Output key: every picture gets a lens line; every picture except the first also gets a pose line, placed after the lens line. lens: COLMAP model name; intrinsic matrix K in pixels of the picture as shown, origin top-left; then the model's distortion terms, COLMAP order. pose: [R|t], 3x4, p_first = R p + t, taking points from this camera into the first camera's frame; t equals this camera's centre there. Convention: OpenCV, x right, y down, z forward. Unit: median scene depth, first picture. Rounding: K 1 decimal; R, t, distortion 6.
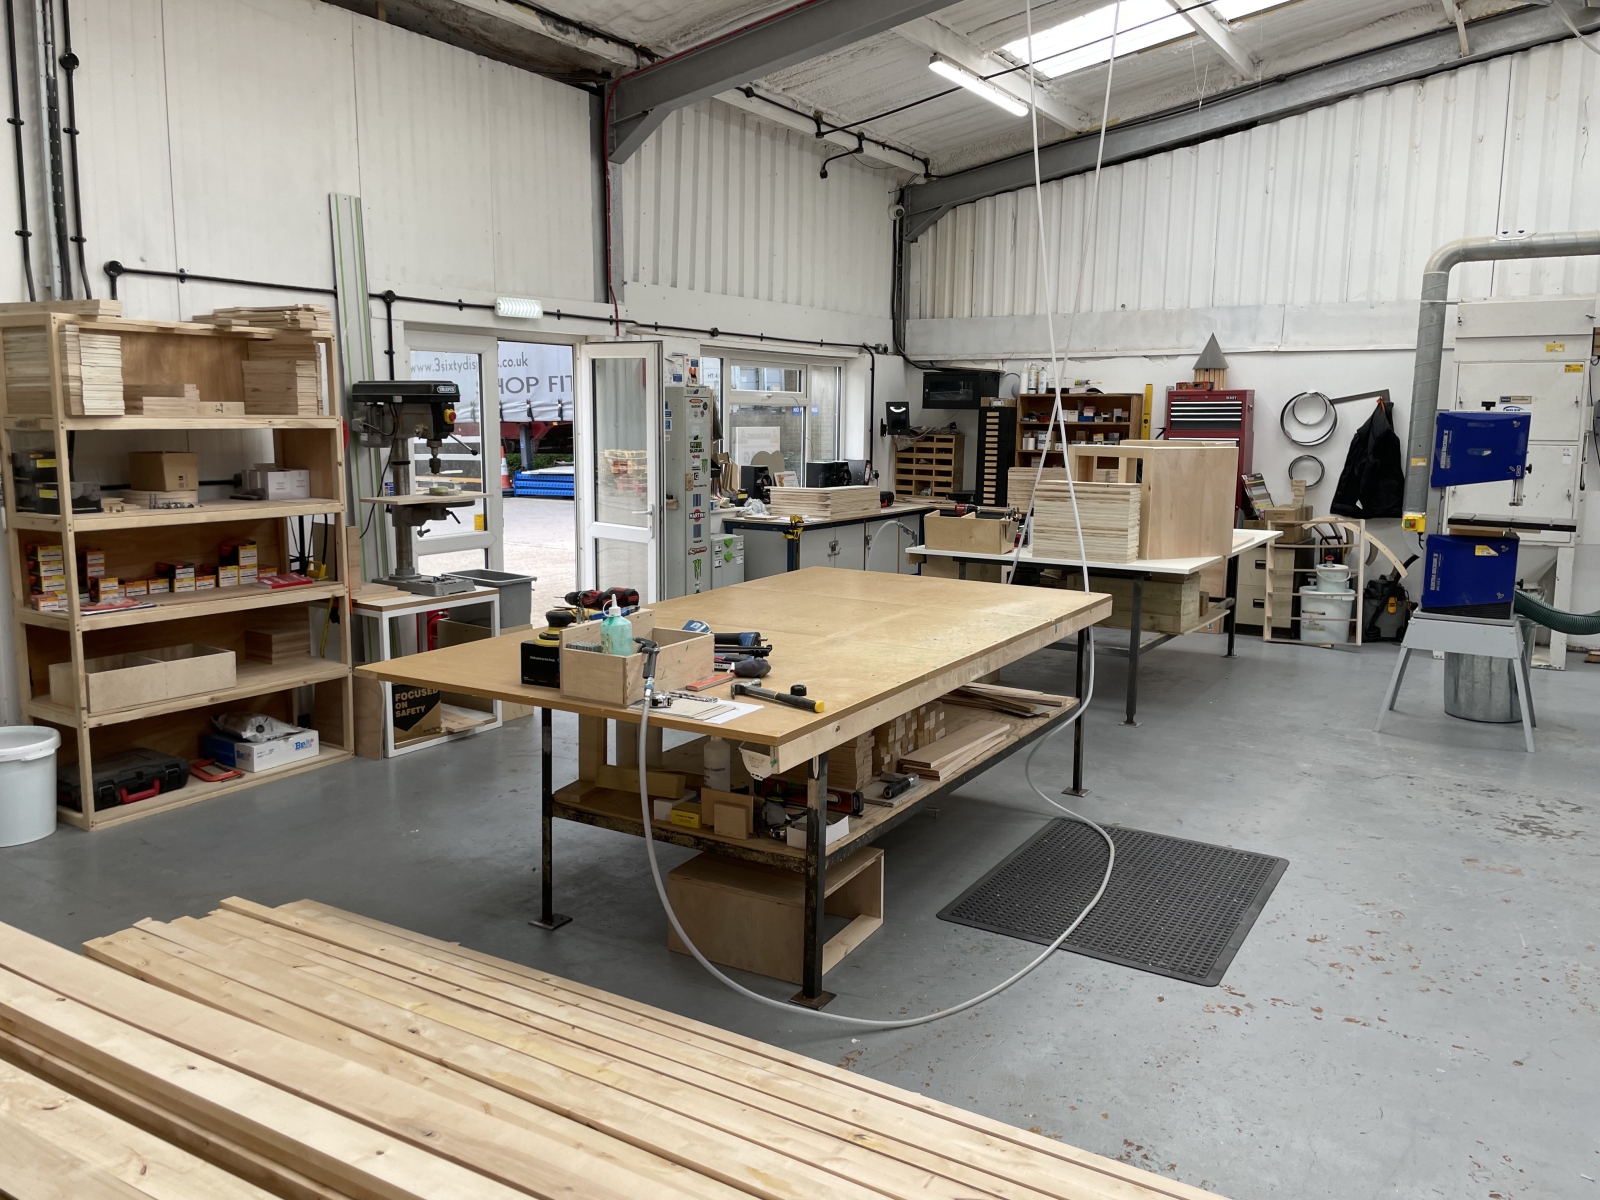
lens RADIAL K [[1217.6, 0, 800.9], [0, 1217.6, 605.8], [0, 0, 1]] dist [0.023826, -0.018459]
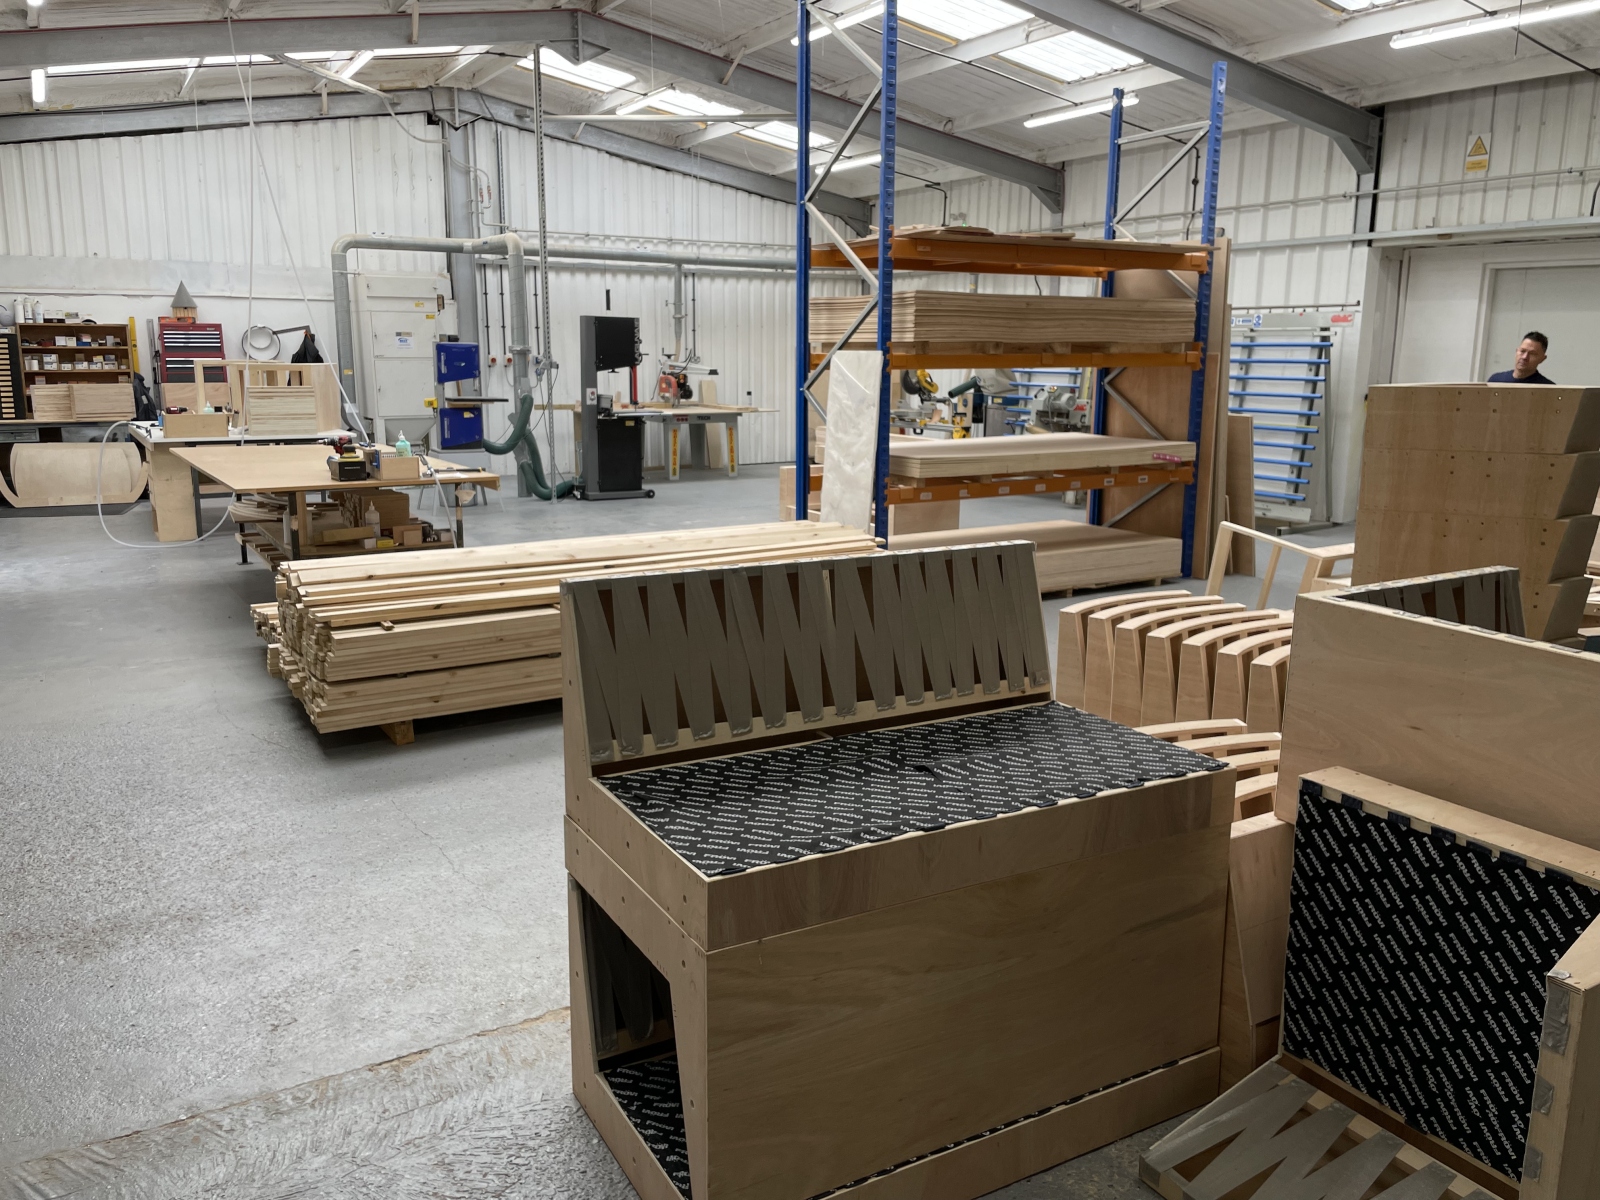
lens RADIAL K [[1217.6, 0, 802.4], [0, 1217.6, 595.4], [0, 0, 1]] dist [0.023826, -0.018459]
pose [[0.485860, -0.179183, 0.855473, -0.559172], [0.129798, 0.982700, 0.132113, 0.031557], [-0.864345, 0.046850, 0.500712, -0.268143]]
